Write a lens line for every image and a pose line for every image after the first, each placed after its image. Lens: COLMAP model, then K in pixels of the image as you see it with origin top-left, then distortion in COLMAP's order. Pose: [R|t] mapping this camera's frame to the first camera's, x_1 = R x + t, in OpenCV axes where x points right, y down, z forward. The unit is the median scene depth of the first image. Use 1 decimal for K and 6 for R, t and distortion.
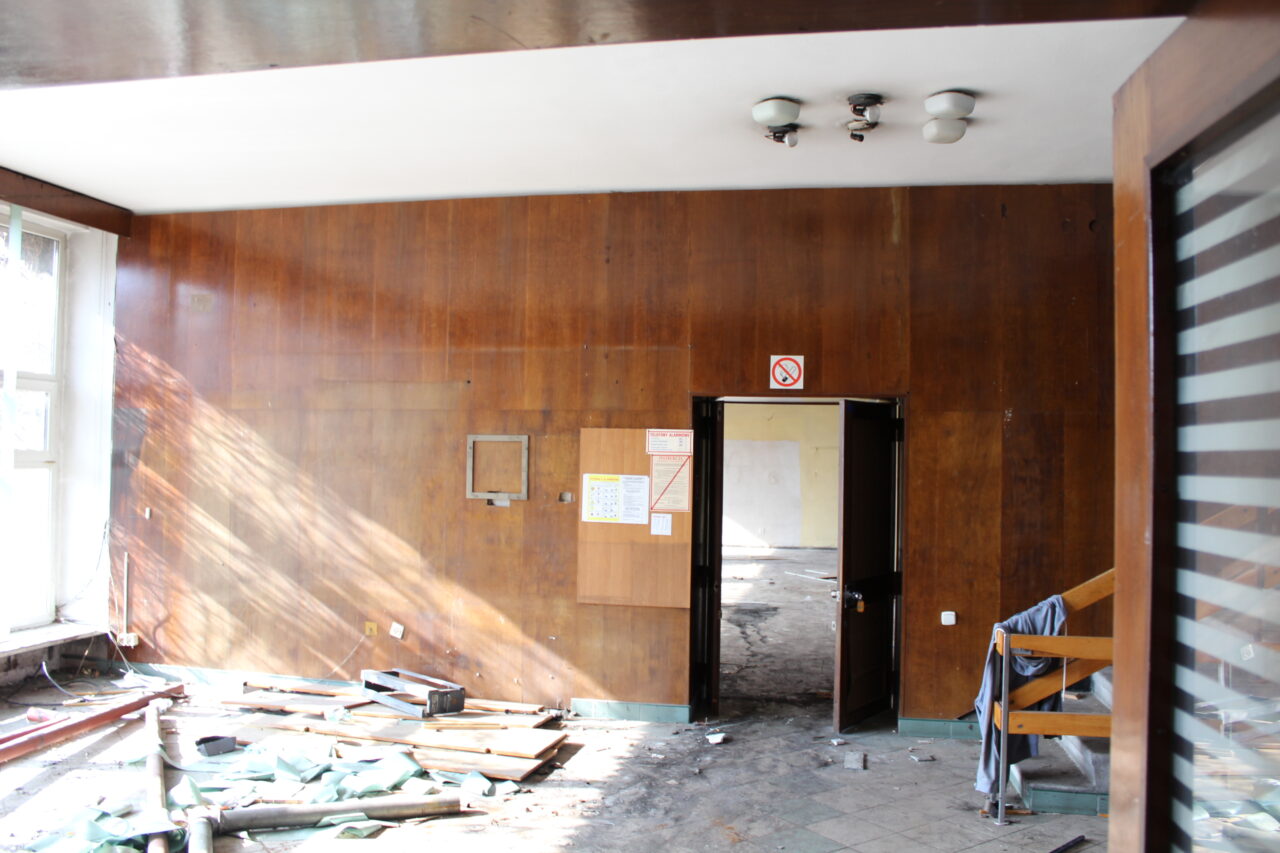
lens RADIAL K [[1066.6, 0, 635.2], [0, 1066.6, 432.8], [0, 0, 1]] dist [-0.164742, 0.148239]
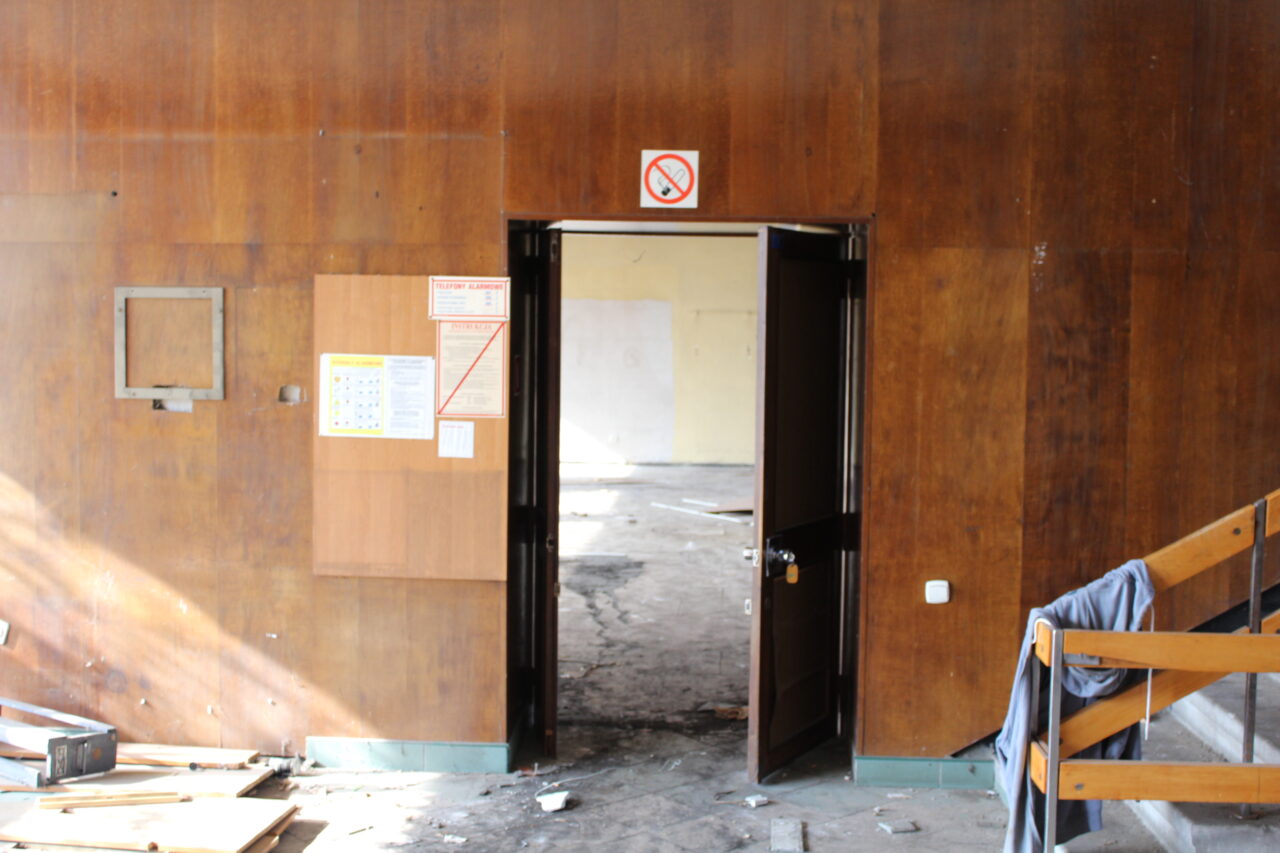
lens RADIAL K [[1582.8, 0, 639.7], [0, 1582.8, 437.6], [0, 0, 1]] dist [-0.063339, 0.020400]
pose [[0.990512, -0.011658, 0.136930, 0.005290], [-0.001139, 0.995665, 0.093007, 0.003805], [-0.137421, -0.092281, 0.986205, 0.126781]]
